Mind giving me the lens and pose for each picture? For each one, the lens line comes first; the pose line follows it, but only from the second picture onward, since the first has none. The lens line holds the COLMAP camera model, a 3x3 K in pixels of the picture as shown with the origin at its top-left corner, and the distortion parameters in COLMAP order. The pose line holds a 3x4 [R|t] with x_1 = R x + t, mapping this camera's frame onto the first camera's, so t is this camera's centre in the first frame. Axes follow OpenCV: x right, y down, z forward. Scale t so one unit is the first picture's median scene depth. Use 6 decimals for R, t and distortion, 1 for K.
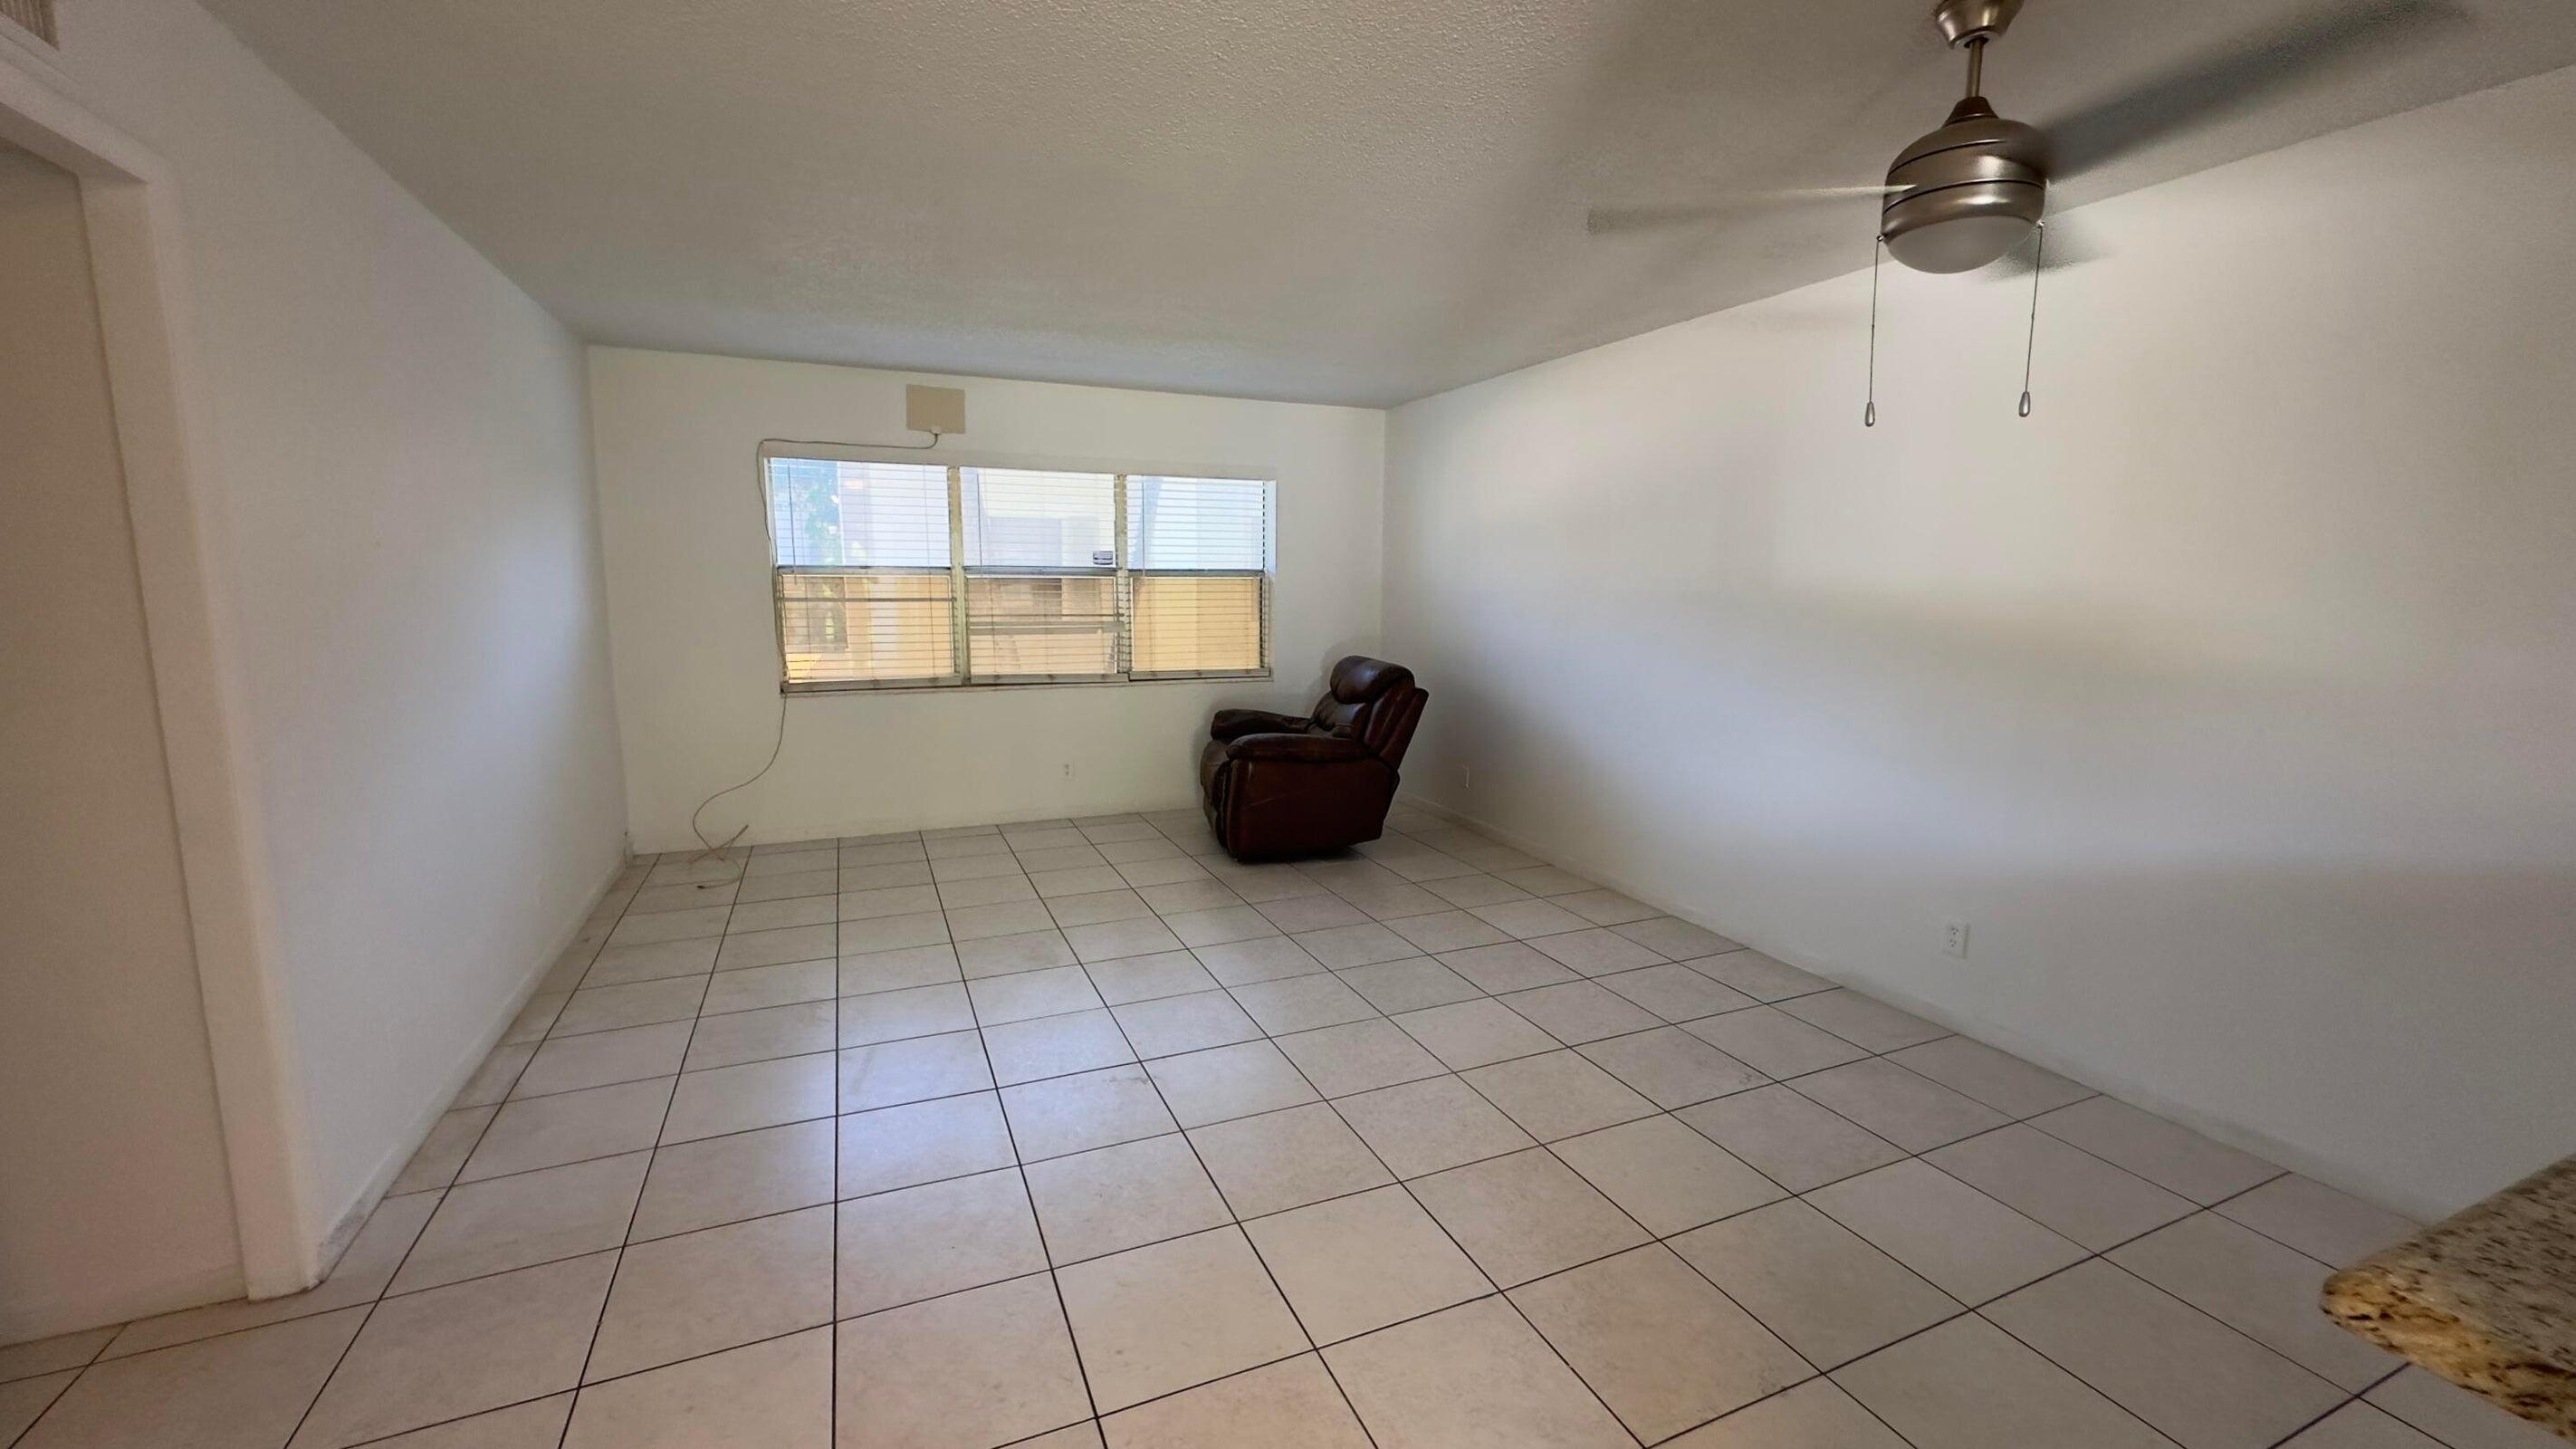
lens RADIAL K [[1023.2, 0, 1282.5], [0, 1023.2, 719.7], [0, 0, 1]] dist [0.001786, 0.000082]
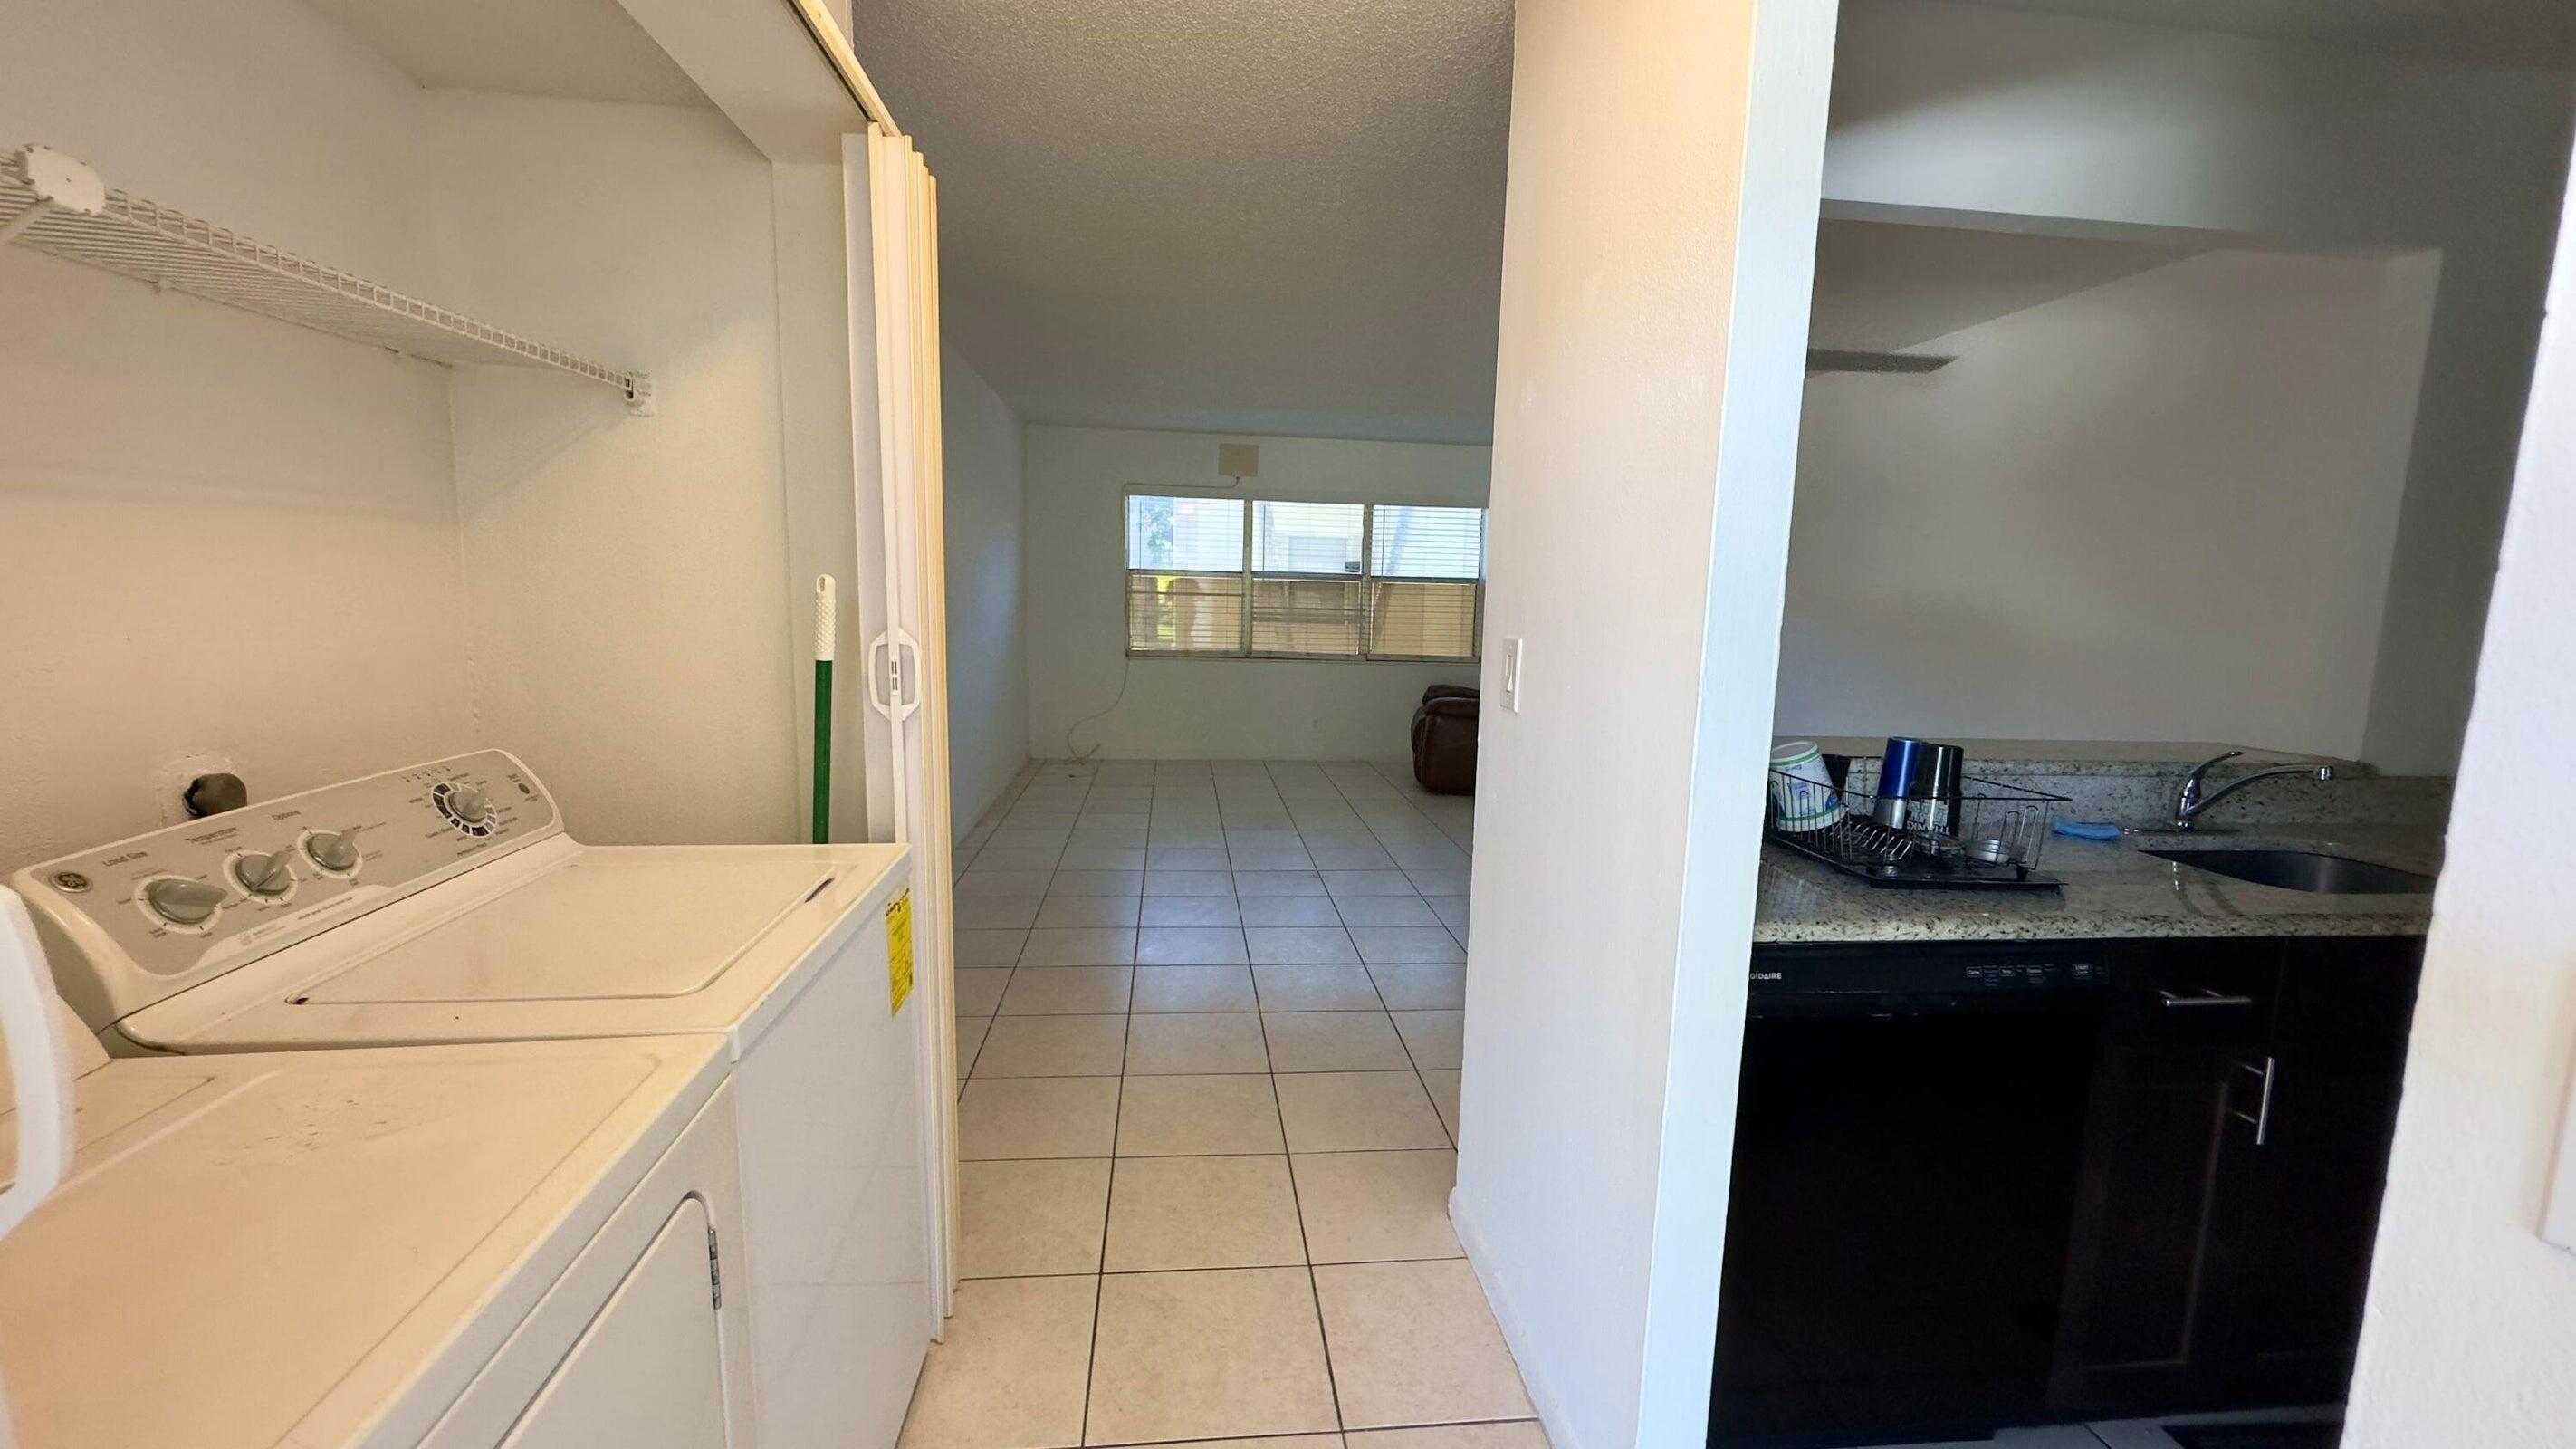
lens RADIAL K [[1023.2, 0, 1289.9], [0, 1023.2, 722.7], [0, 0, 1]] dist [0.001786, 0.000082]
pose [[0.956949, 0.056340, -0.284734, 0.142891], [-0.060626, 0.998141, -0.006255, 0.059239], [0.283852, 0.023248, 0.958586, -0.305480]]
